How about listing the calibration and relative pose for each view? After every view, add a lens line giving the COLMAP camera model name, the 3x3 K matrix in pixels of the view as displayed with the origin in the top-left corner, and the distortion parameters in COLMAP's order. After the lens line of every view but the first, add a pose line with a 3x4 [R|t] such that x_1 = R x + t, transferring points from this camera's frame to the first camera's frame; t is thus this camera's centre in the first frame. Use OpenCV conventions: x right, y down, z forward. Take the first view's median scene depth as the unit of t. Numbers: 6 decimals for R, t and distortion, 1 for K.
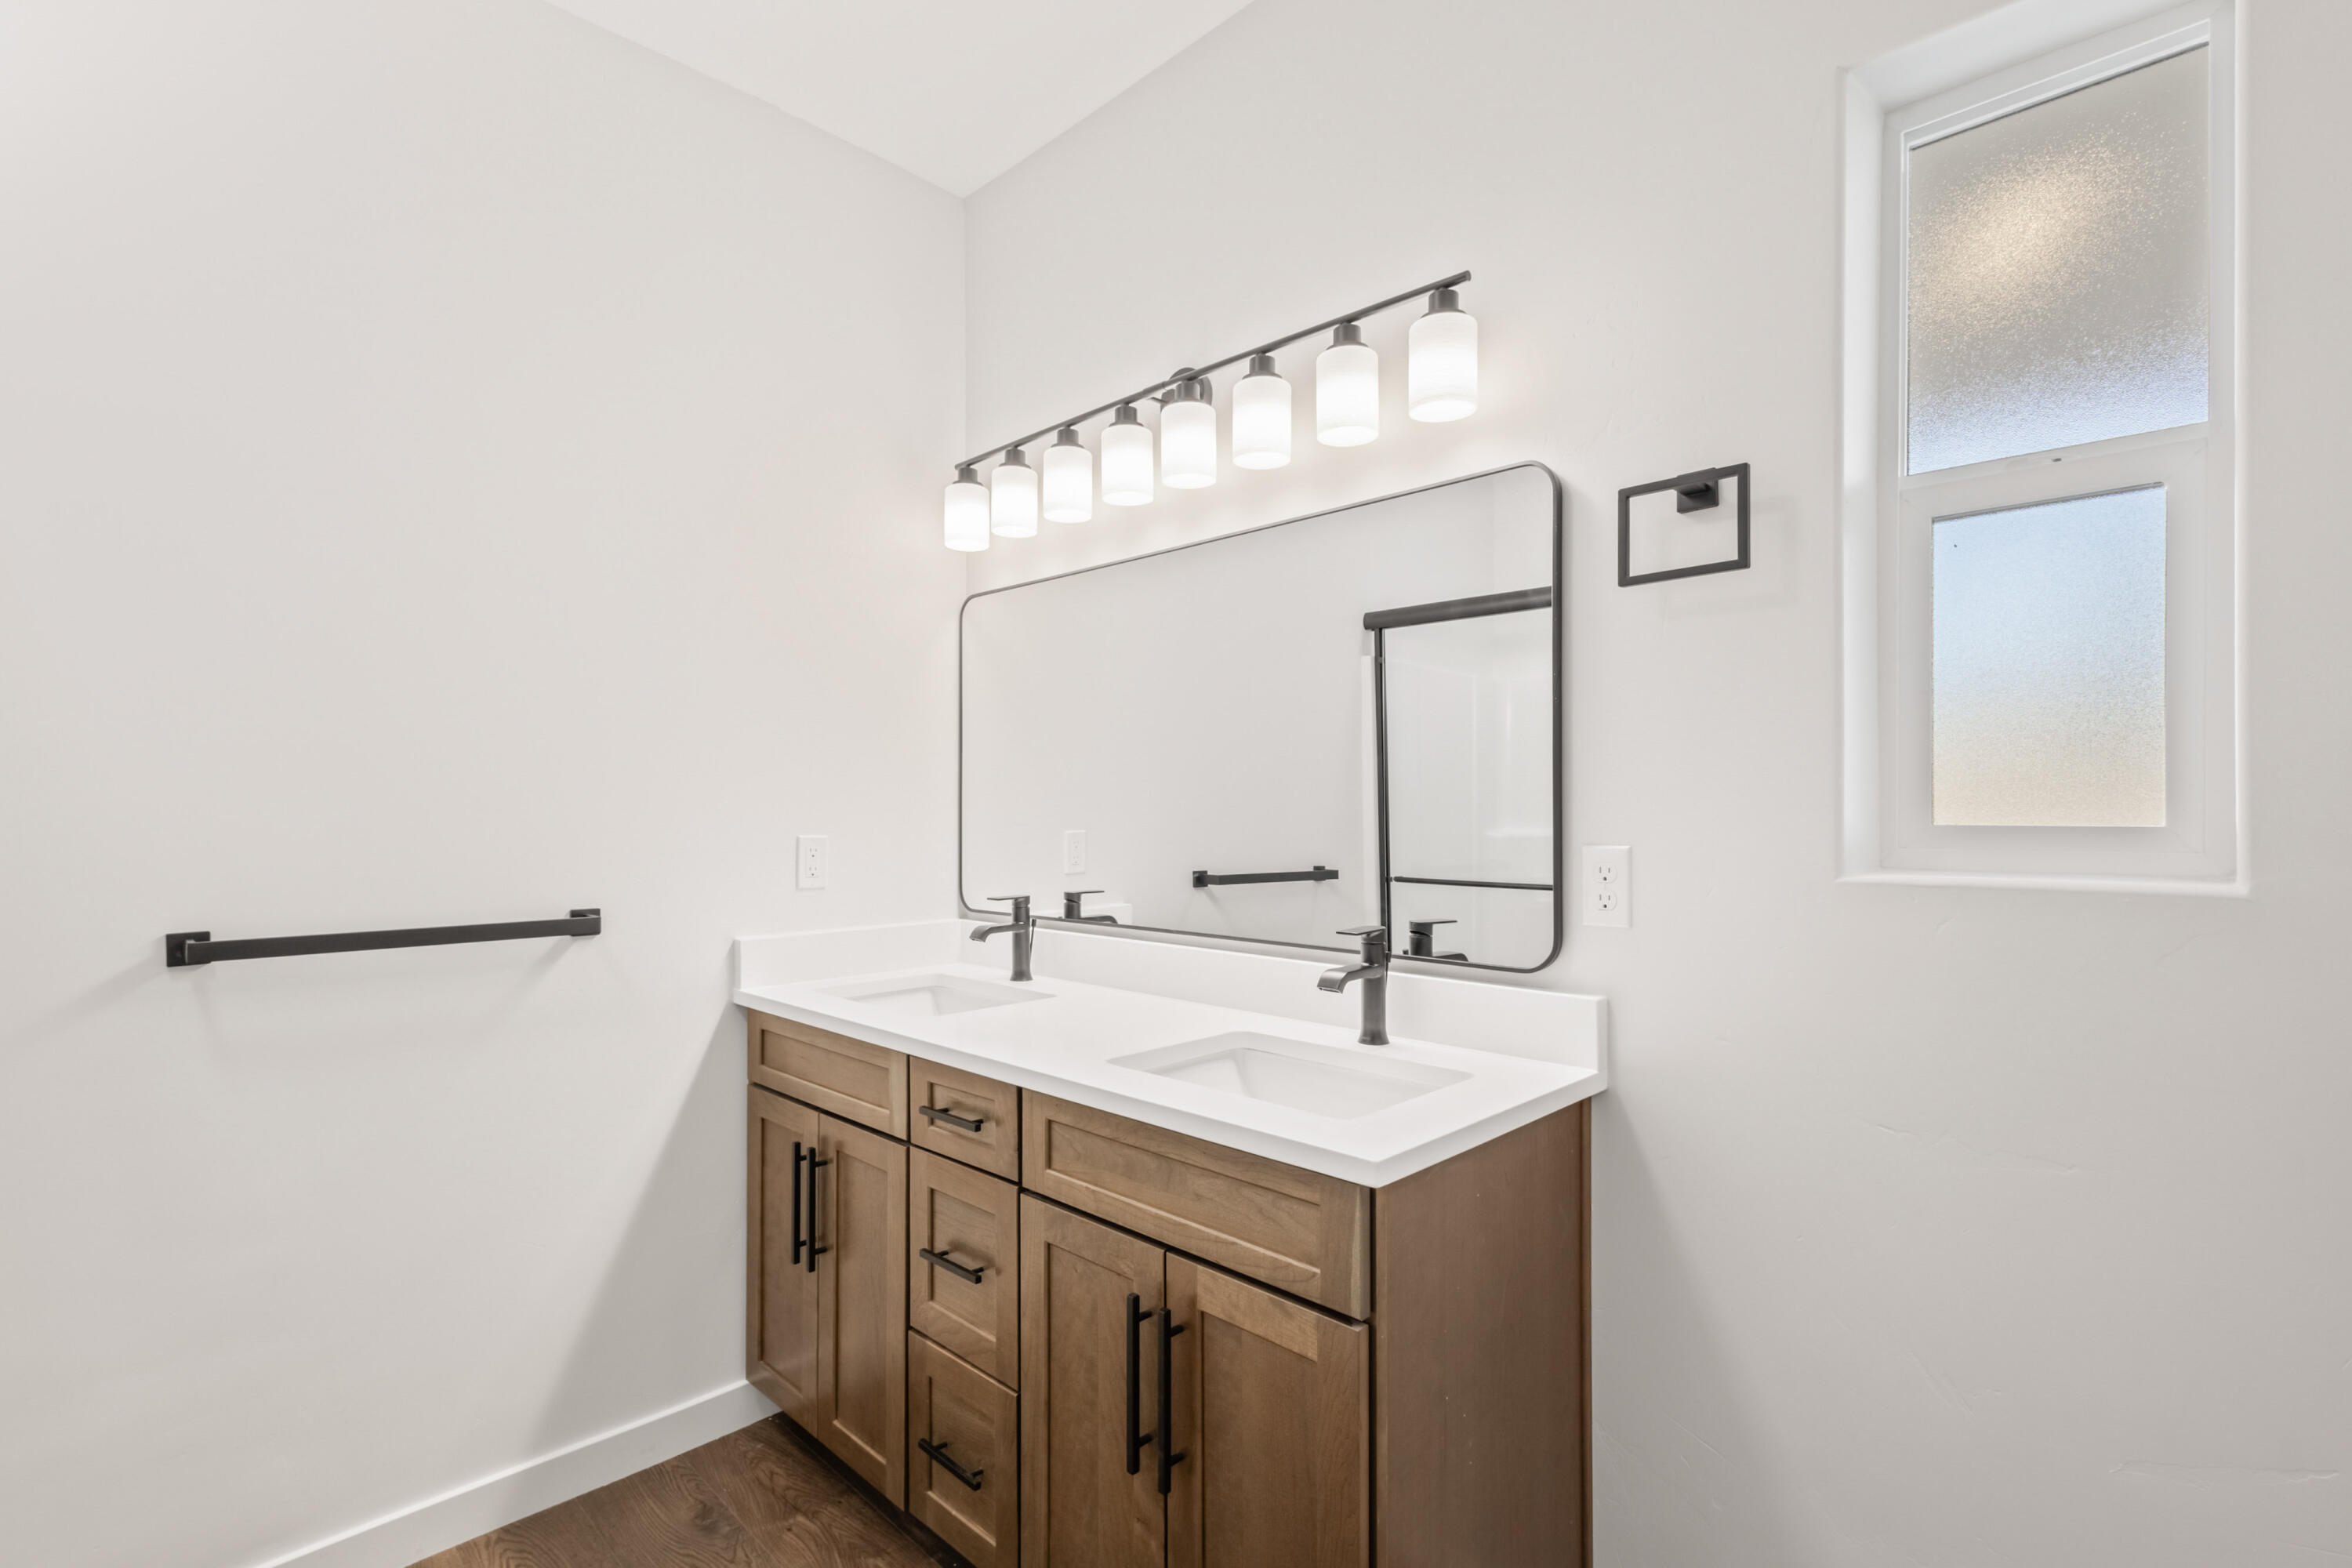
lens RADIAL K [[1081.6, 0, 1184.7], [0, 1081.6, 800.4], [0, 0, 1]] dist [0.013086, -0.004829]
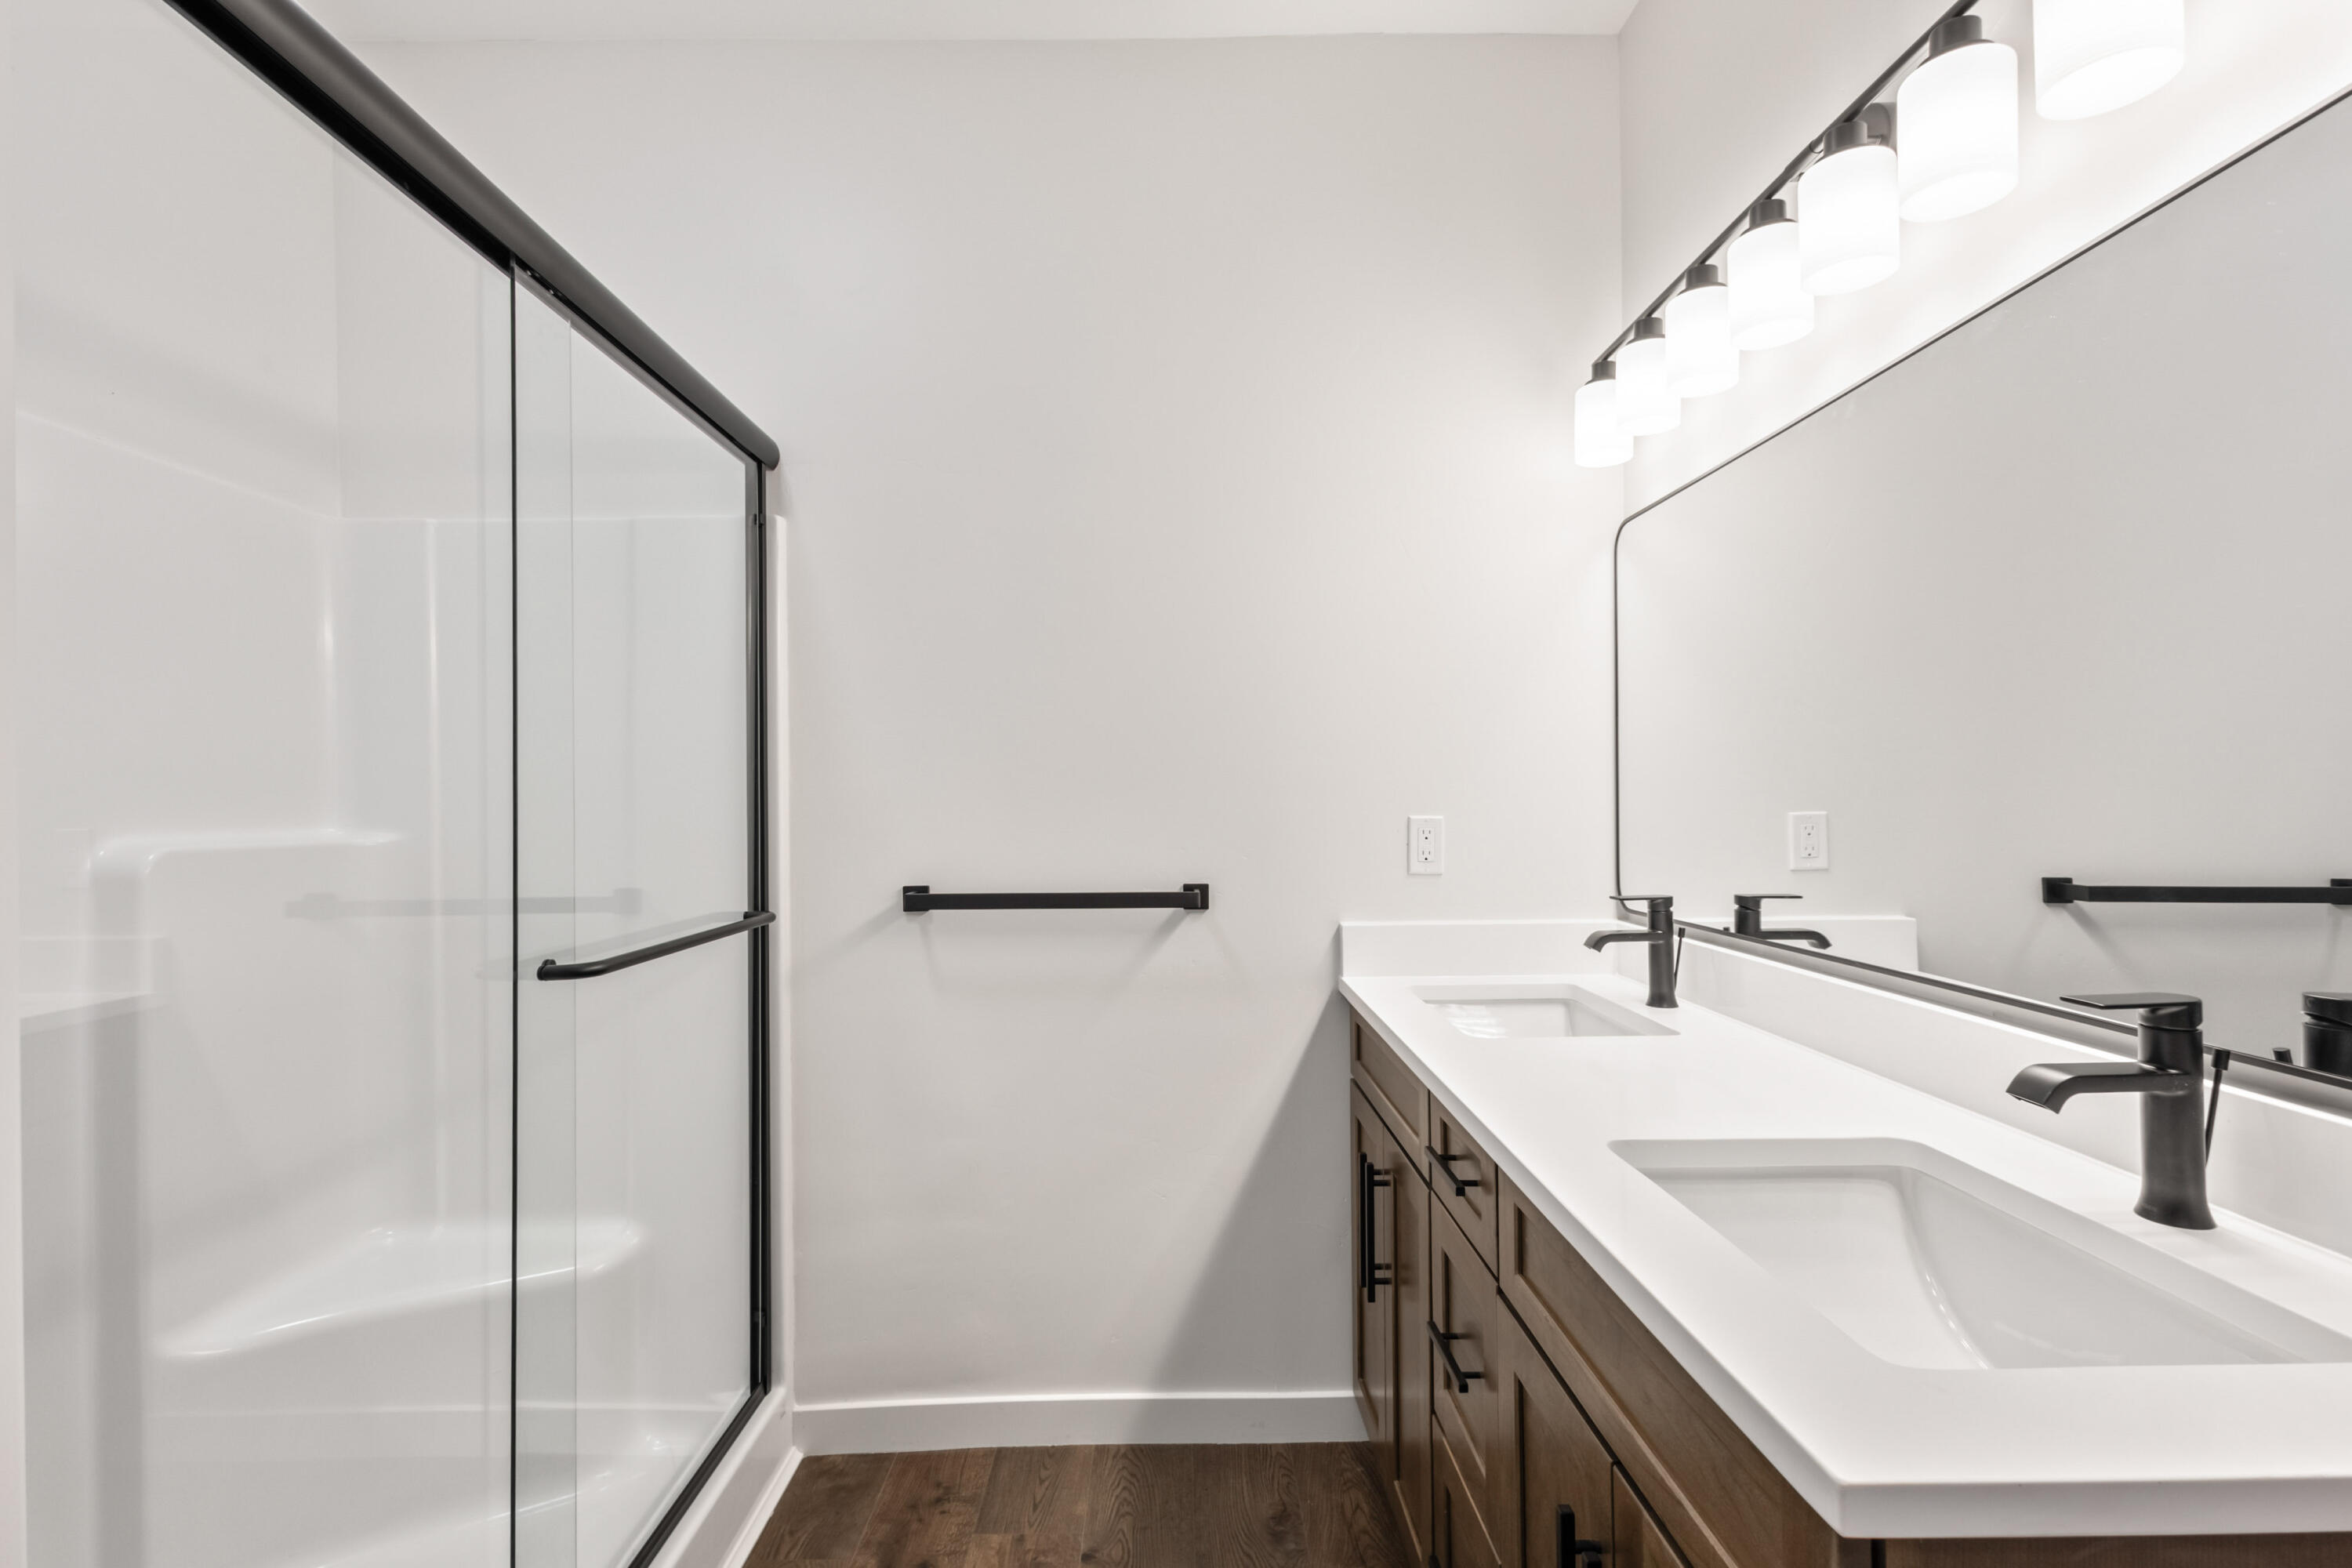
lens RADIAL K [[1081.6, 0, 1172.2], [0, 1081.6, 784.8], [0, 0, 1]] dist [0.013086, -0.004829]
pose [[0.702314, -0.014790, -0.711714, 0.175661], [0.014347, 0.999875, -0.006621, 0.010820], [0.711723, -0.005561, 0.702438, 0.244851]]
